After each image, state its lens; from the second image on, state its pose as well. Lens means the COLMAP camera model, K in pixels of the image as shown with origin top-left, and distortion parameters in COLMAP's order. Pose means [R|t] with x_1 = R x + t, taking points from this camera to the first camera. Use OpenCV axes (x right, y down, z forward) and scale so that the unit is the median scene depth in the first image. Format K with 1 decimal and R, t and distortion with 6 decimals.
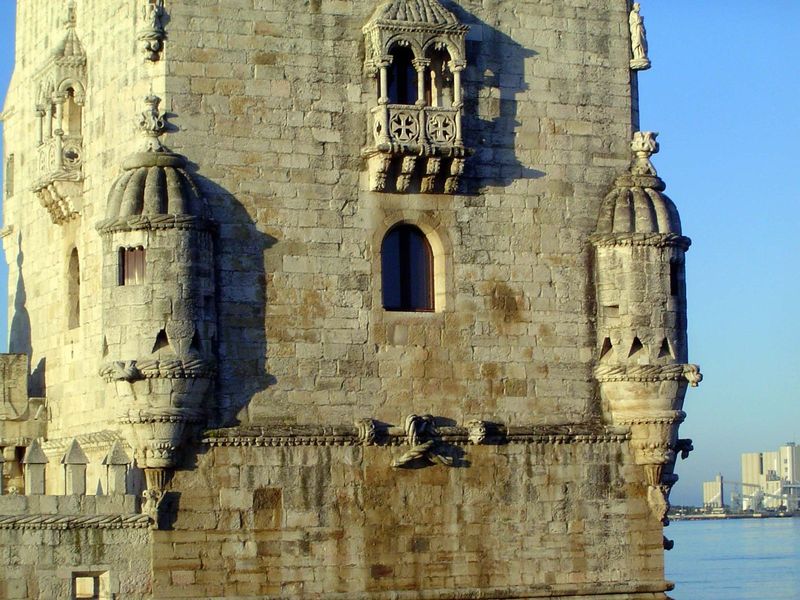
lens RADIAL K [[2316.6, 0, 399.9], [0, 2316.6, 301.7], [0, 0, 1]] dist [-0.182896, 0.000000]
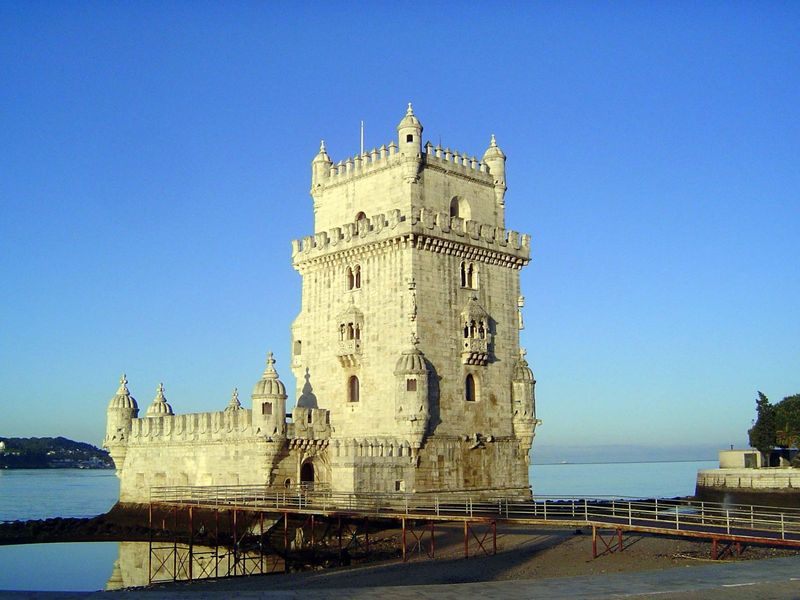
lens RADIAL K [[921.0, 0, 400.2], [0, 921.0, 295.6], [0, 0, 1]] dist [-0.121642, 0.000000]
pose [[0.936757, 0.073896, 0.342089, -0.549755], [-0.041936, 0.994113, -0.099907, -0.010095], [-0.347458, 0.079242, 0.934341, -0.192189]]
